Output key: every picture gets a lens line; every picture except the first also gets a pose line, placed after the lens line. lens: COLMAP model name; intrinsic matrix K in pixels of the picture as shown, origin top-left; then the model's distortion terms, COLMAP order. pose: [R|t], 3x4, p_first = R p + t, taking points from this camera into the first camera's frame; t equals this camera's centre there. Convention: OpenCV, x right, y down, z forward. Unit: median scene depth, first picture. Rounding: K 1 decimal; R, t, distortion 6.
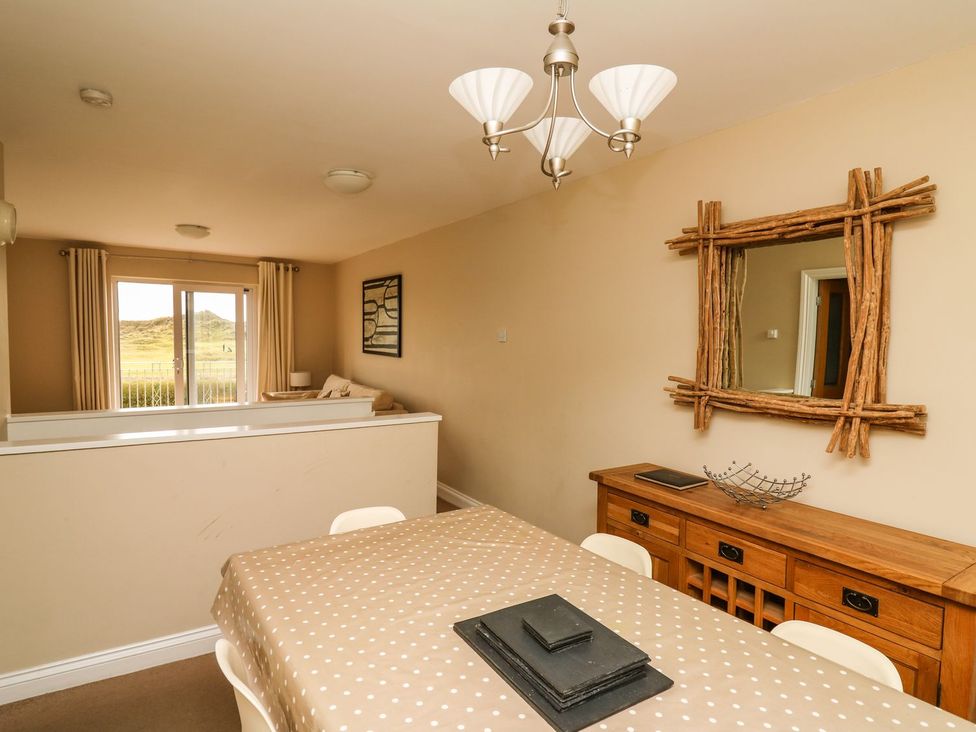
lens RADIAL K [[534.4, 0, 488.0], [0, 534.4, 366.0], [0, 0, 1]] dist [0.020834, -0.011279]
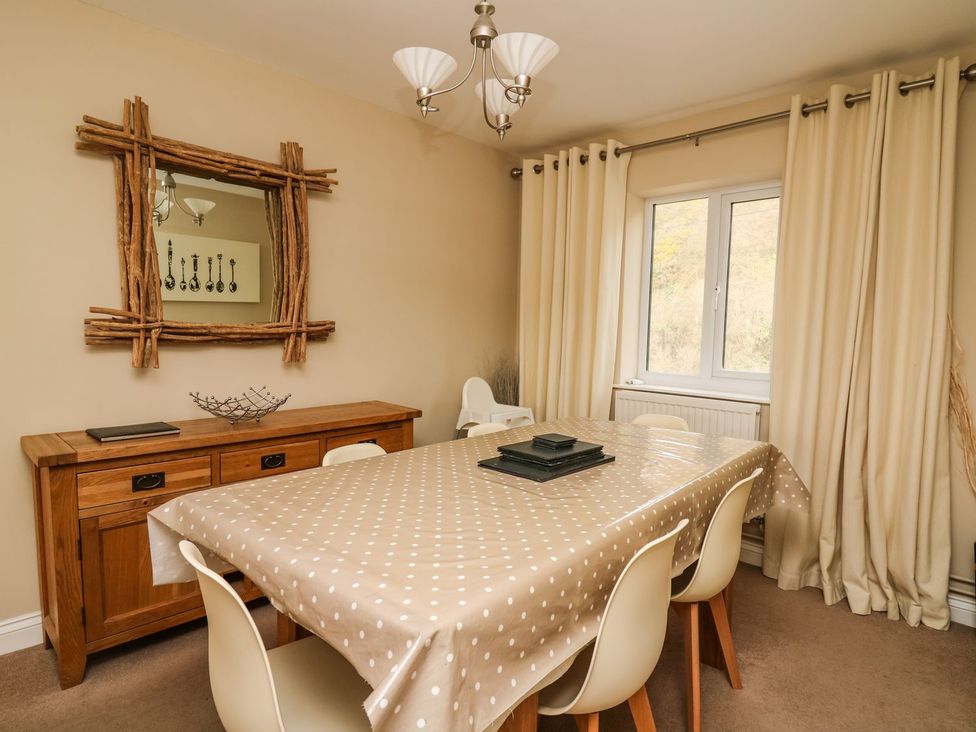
lens RADIAL K [[534.4, 0, 488.0], [0, 534.4, 366.0], [0, 0, 1]] dist [0.020834, -0.011279]
pose [[-0.203122, -0.100432, 0.973989, -0.681506], [0.025449, 0.993848, 0.107787, 0.042672], [-0.978823, 0.046681, -0.199317, 0.757434]]
